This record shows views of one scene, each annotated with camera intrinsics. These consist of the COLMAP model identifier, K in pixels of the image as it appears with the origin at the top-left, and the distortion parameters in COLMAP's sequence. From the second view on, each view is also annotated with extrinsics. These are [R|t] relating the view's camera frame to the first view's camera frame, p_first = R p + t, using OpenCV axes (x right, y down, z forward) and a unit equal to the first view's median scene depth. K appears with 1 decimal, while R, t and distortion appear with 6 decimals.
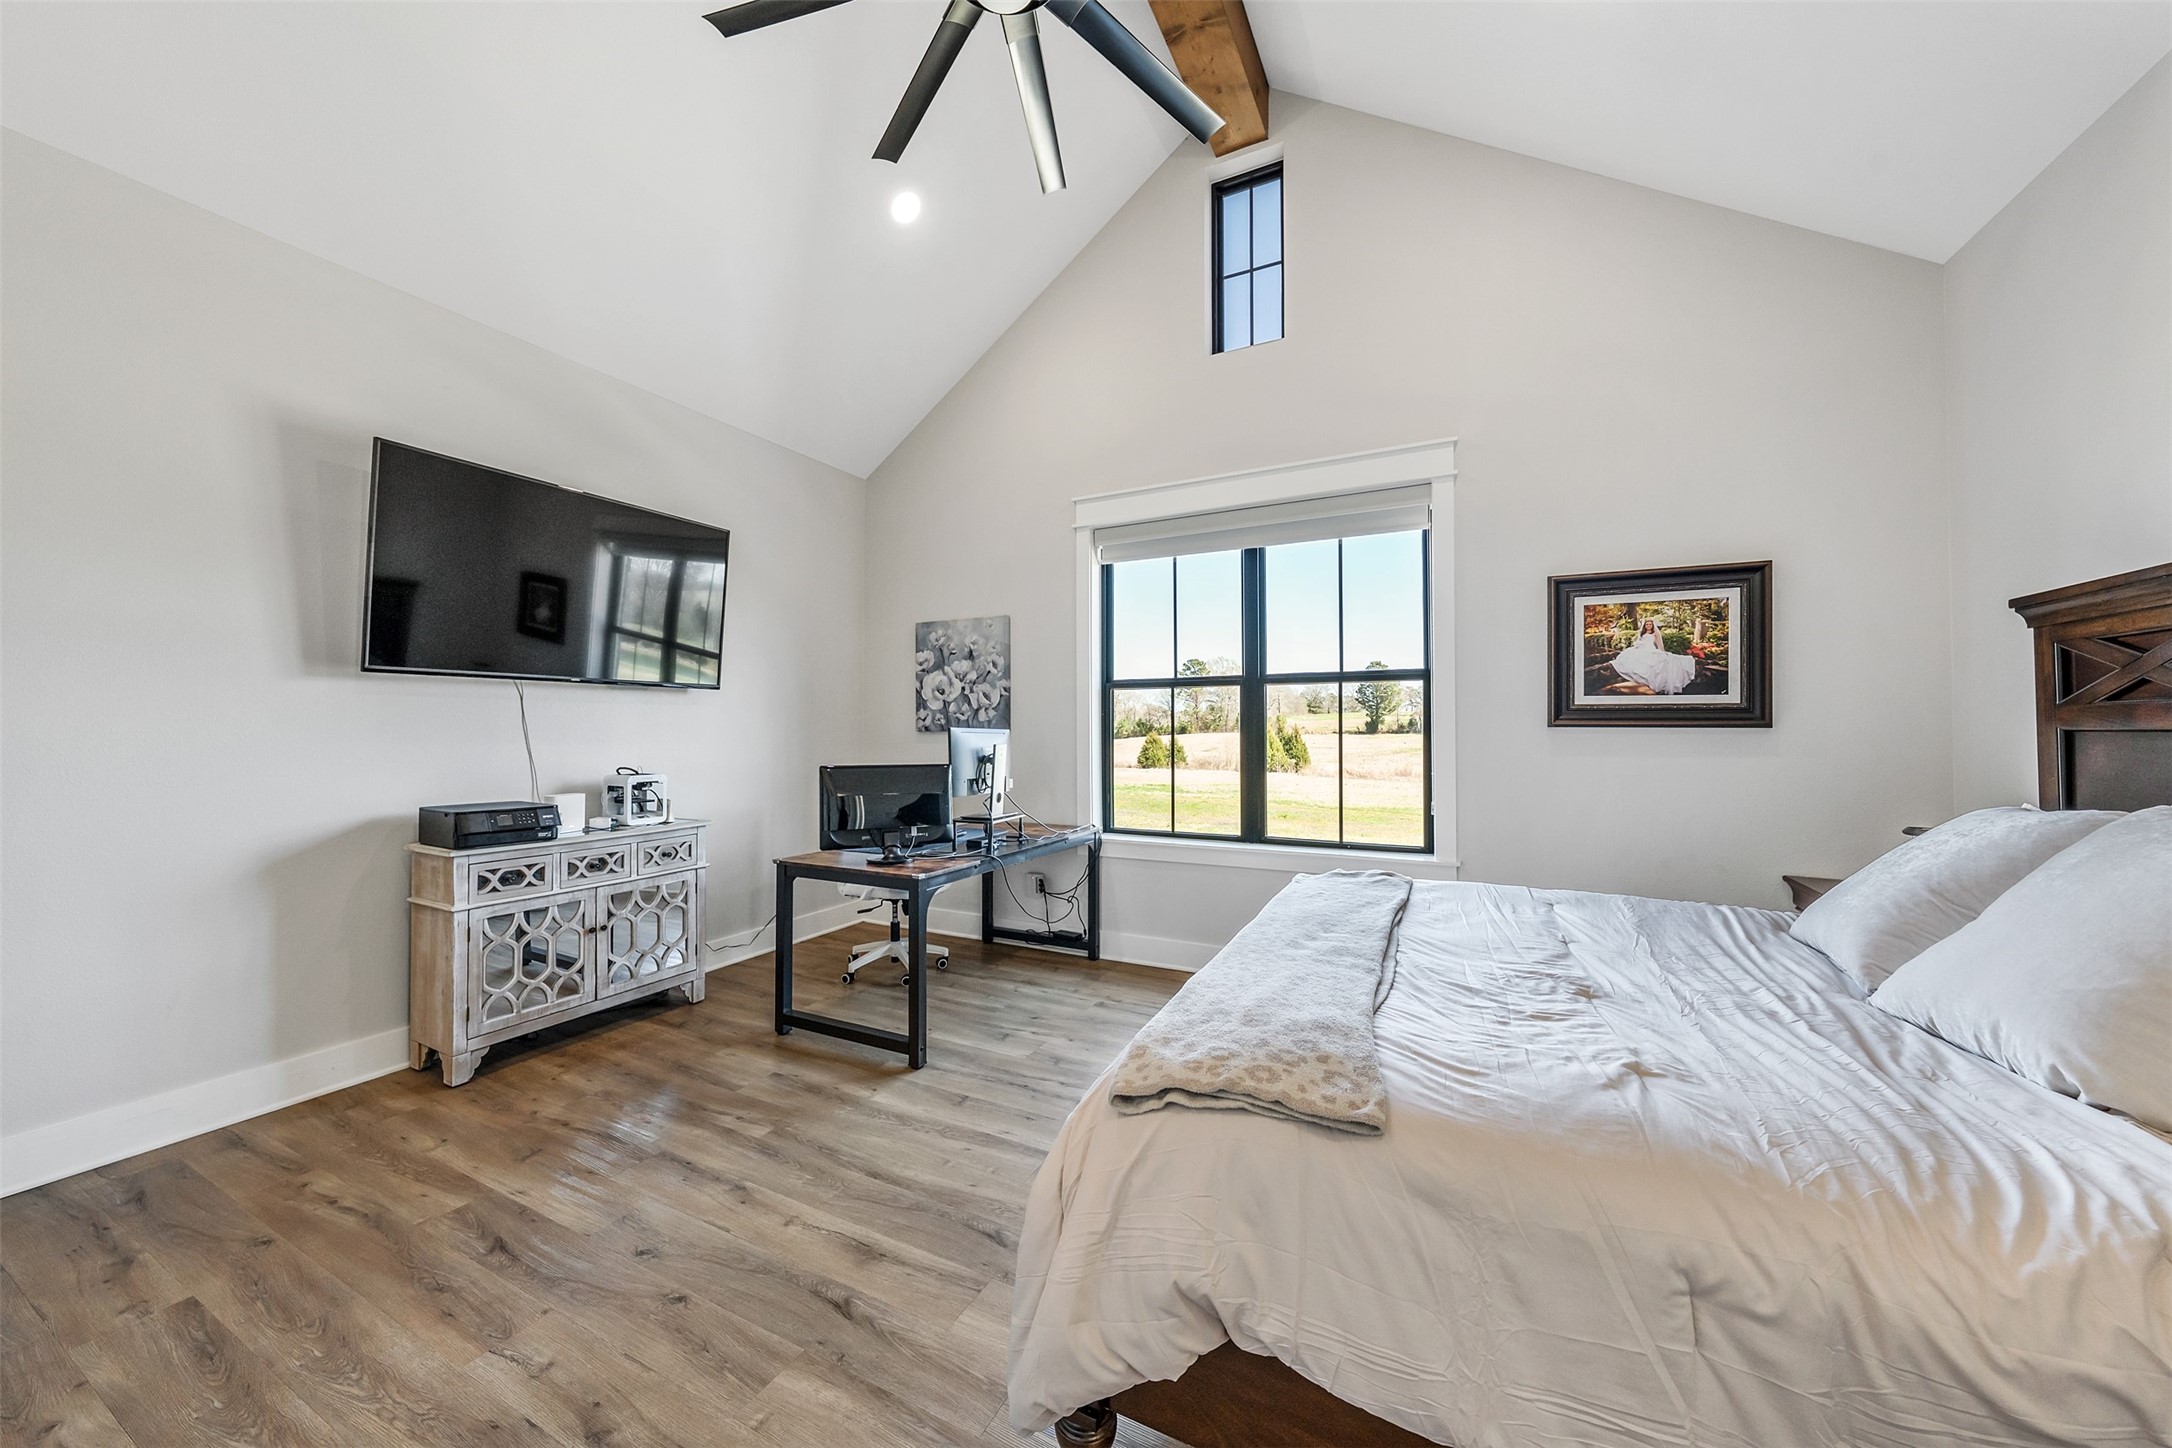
lens RADIAL K [[760.4, 0, 1067.3], [0, 760.4, 719.6], [0, 0, 1]] dist [-0.000522, 0.000471]
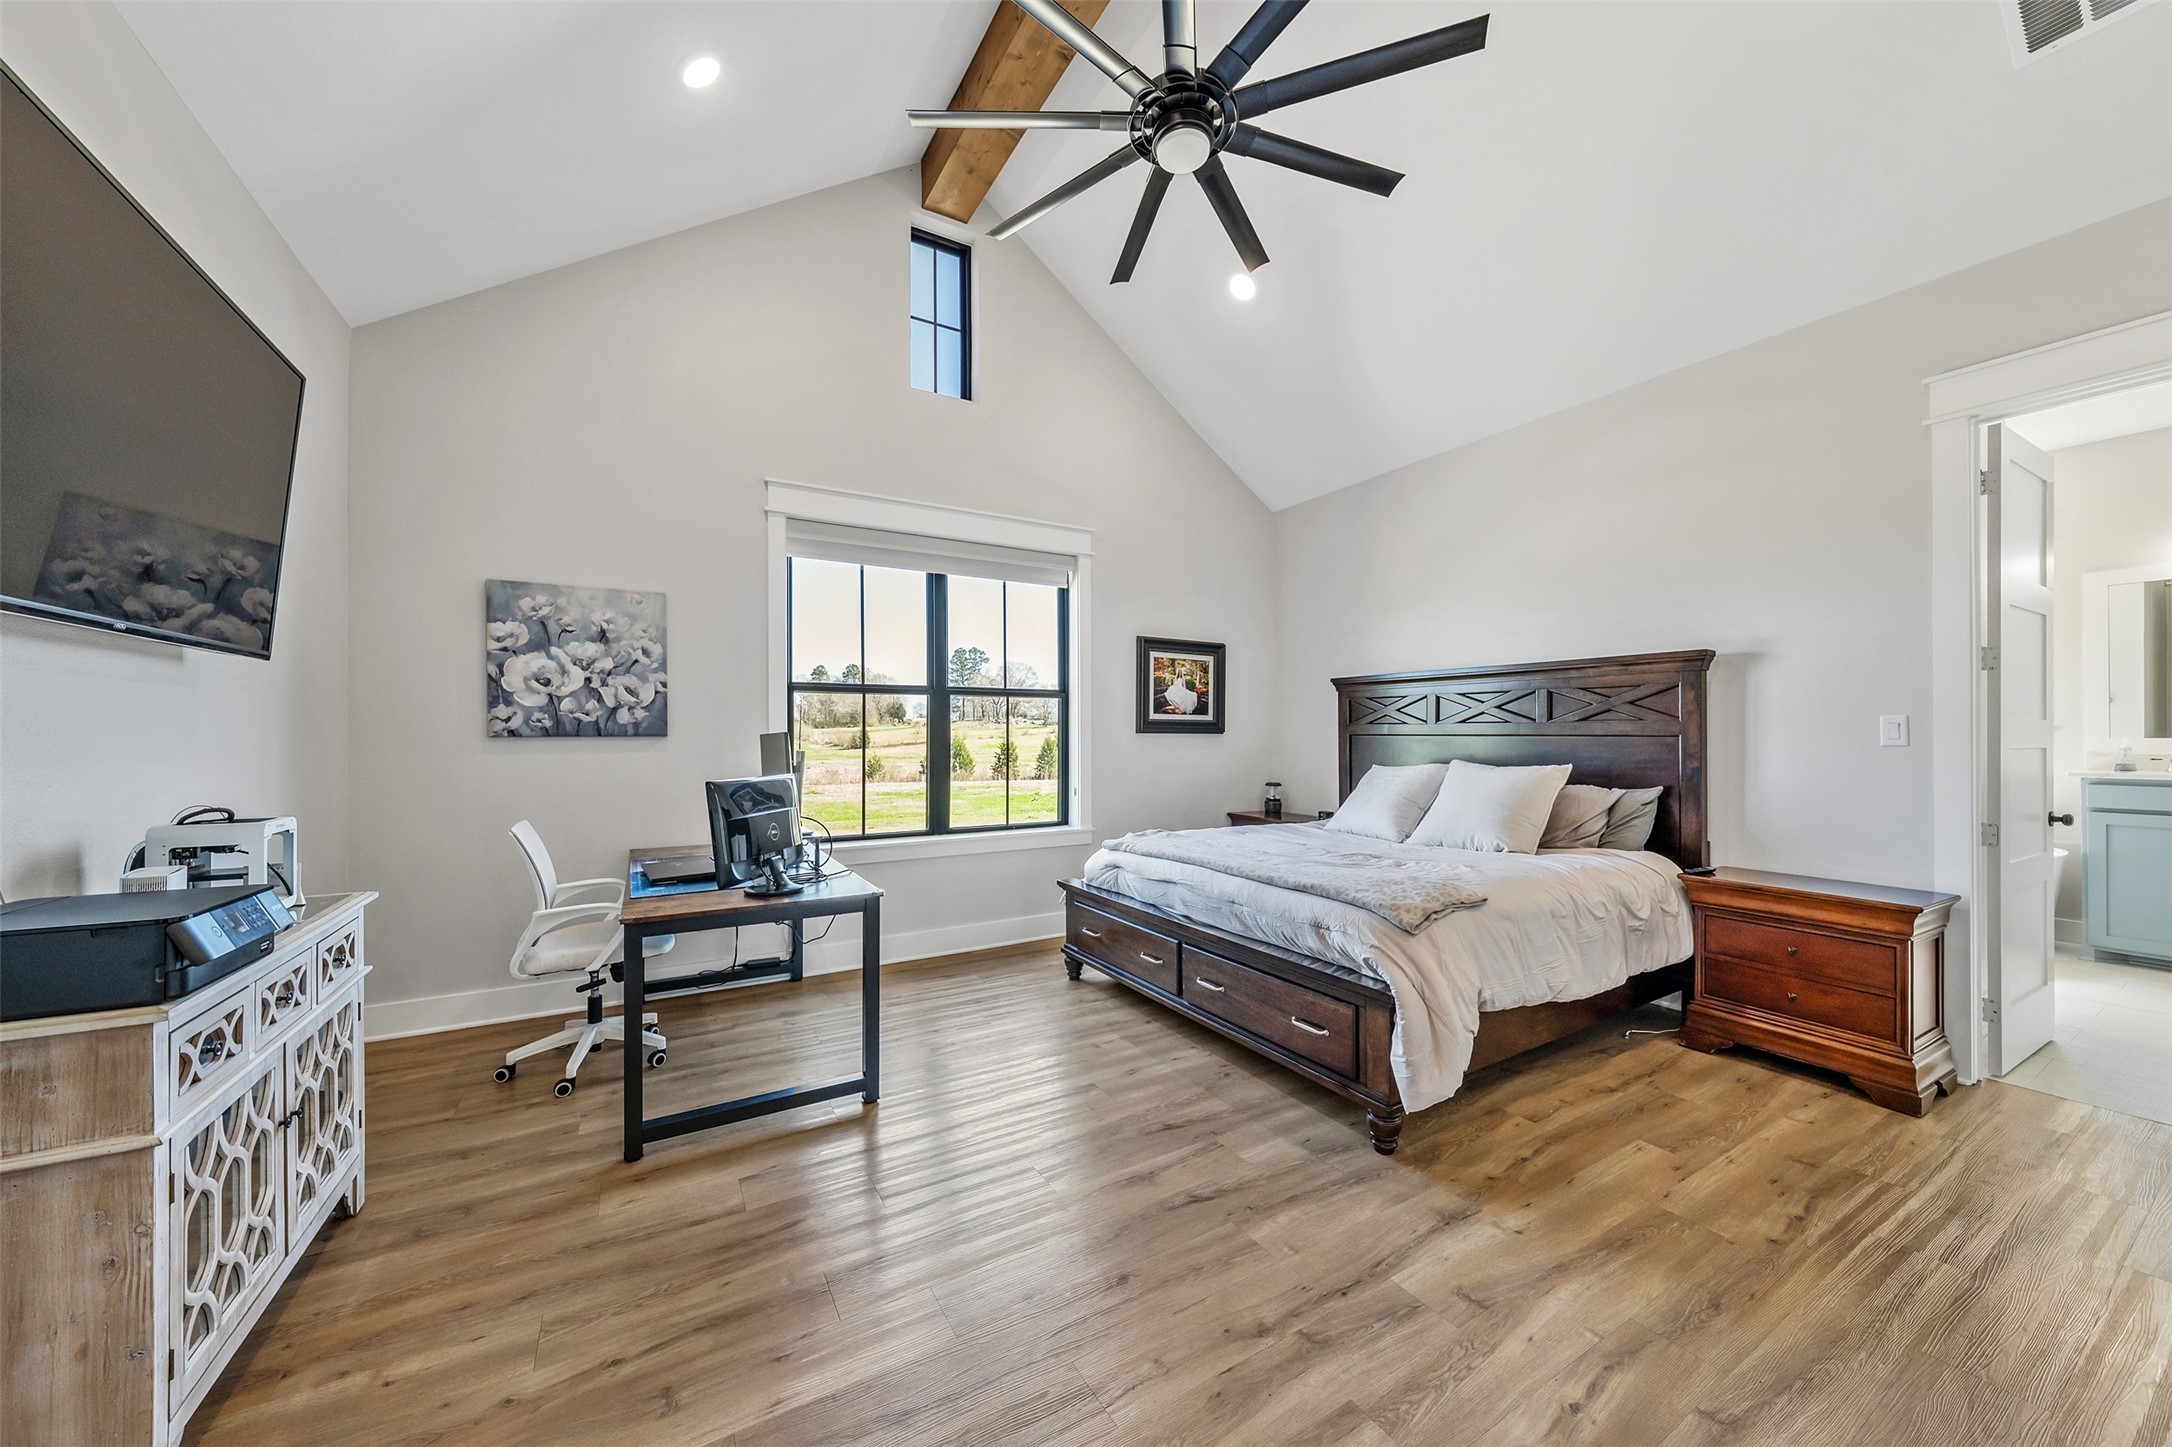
lens RADIAL K [[760.4, 0, 1097.4], [0, 760.4, 736.8], [0, 0, 1]] dist [-0.000522, 0.000471]
pose [[0.528122, 0.000283, 0.849169, -0.520596], [-0.009591, 0.999938, 0.005631, 0.006527], [-0.849115, -0.011119, 0.528092, 0.180687]]
